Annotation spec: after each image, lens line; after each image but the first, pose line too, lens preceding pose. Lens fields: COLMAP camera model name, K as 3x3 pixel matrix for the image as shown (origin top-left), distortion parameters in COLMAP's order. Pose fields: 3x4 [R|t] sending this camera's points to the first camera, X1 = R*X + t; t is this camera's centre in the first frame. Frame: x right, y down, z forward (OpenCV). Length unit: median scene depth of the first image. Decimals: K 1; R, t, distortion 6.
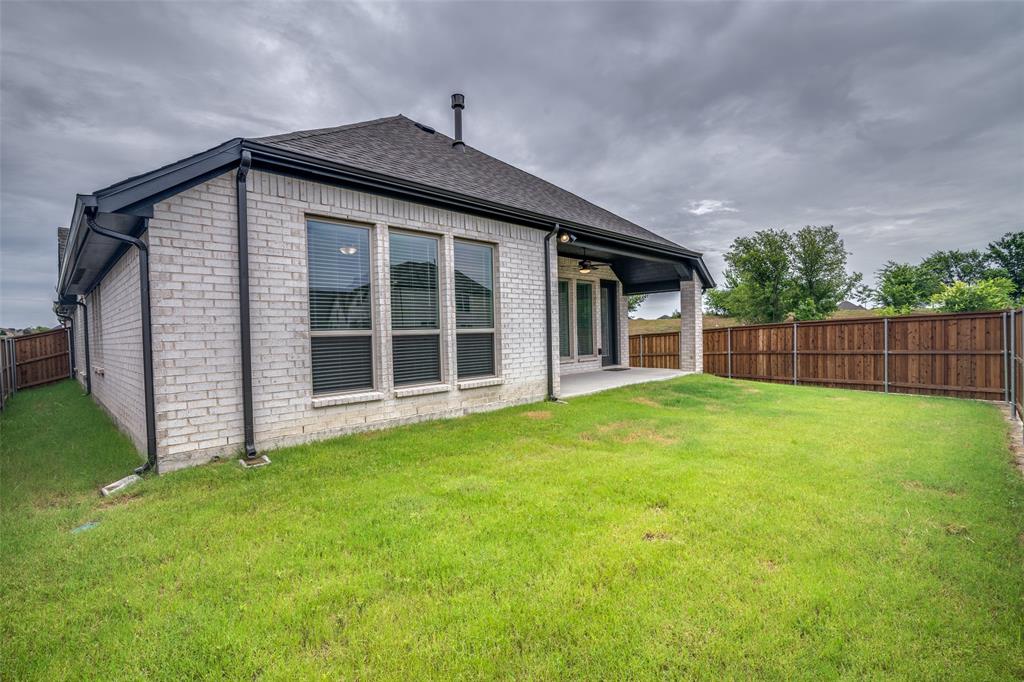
lens RADIAL K [[475.0, 0, 511.5], [0, 475.0, 341.3], [0, 0, 1]] dist [-0.026153, -0.000622]
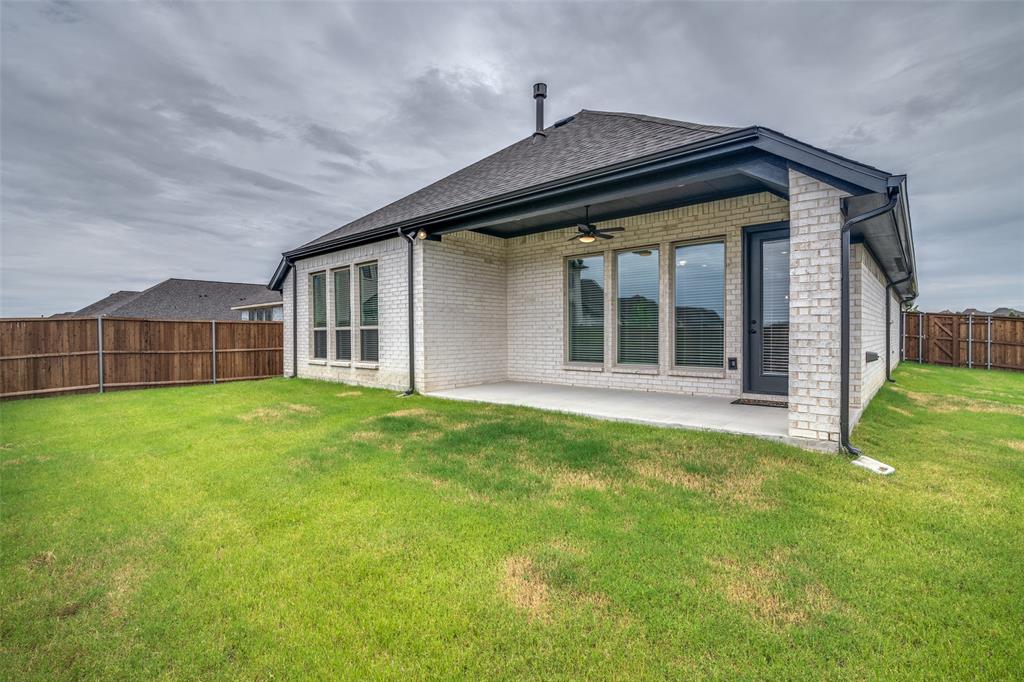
lens RADIAL K [[475.0, 0, 511.4], [0, 475.0, 340.0], [0, 0, 1]] dist [-0.026153, -0.000622]
pose [[0.050156, 0.042108, -0.997853, 1.270255], [-0.007426, 0.999099, 0.041787, -0.045300], [0.998714, 0.005314, 0.050424, 1.289959]]
